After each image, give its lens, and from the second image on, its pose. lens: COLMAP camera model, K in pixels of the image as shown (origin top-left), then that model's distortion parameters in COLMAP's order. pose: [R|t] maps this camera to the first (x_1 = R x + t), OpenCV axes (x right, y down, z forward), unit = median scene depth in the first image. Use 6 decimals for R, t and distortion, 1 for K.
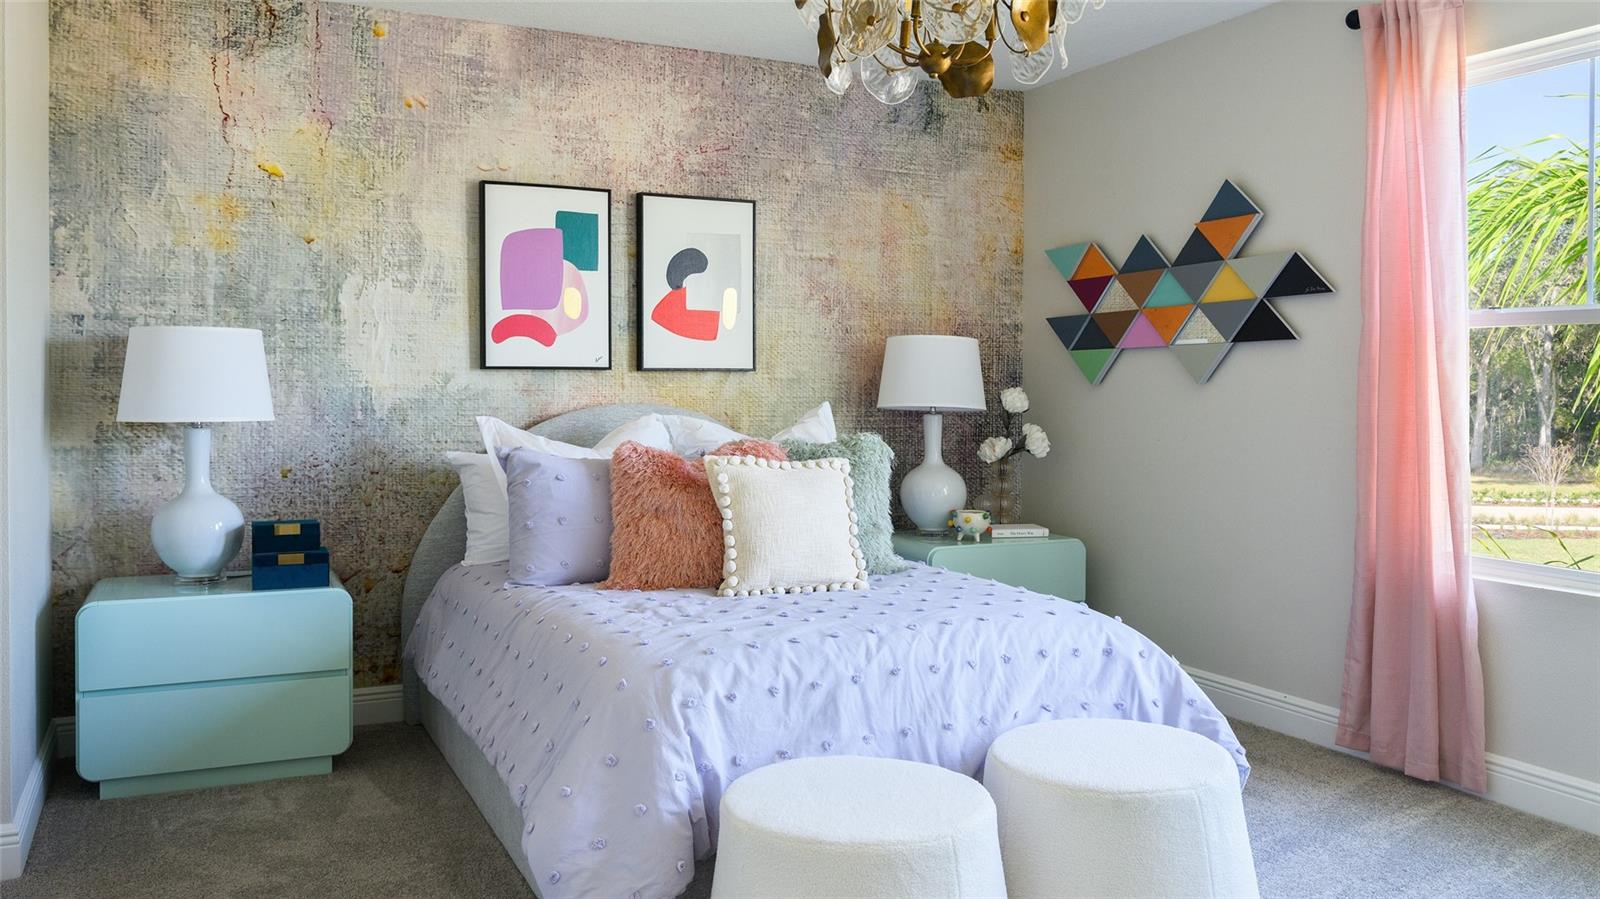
lens RADIAL K [[1262.8, 0, 800.0], [0, 1262.8, 449.5], [0, 0, 1]] dist [-0.000519, -0.002302]
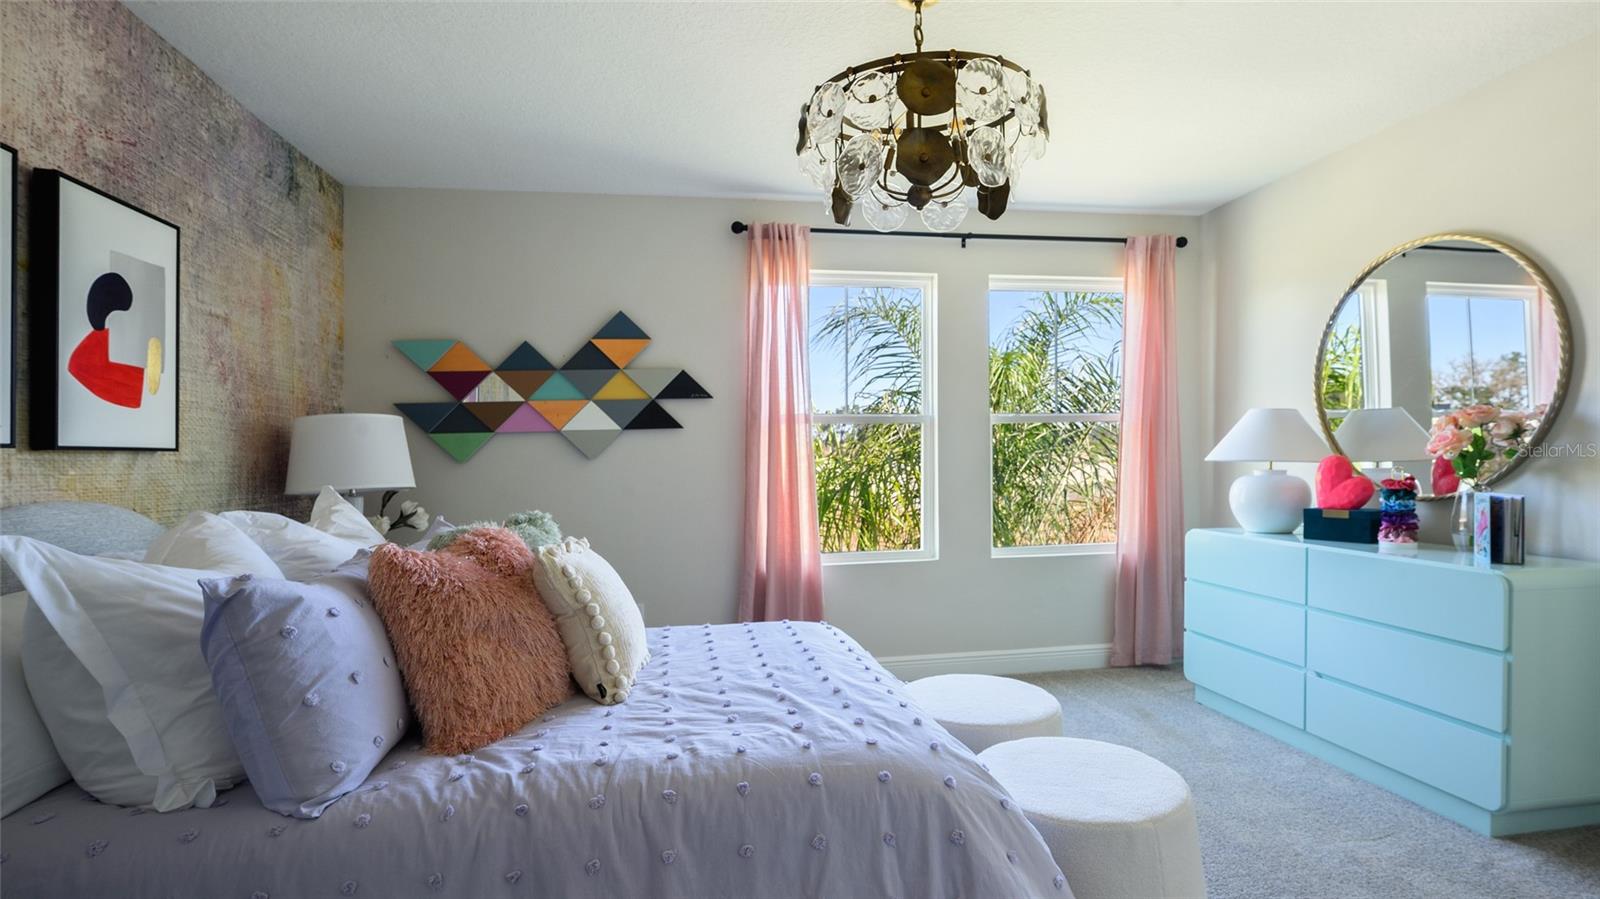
lens RADIAL K [[792.5, 0, 801.7], [0, 792.5, 489.0], [0, 0, 1]] dist [-0.000501, -0.000526]
pose [[0.276700, -0.046948, 0.959809, -0.401057], [0.070416, 0.997111, 0.028473, -0.027627], [-0.958373, 0.059707, 0.279207, 0.523539]]
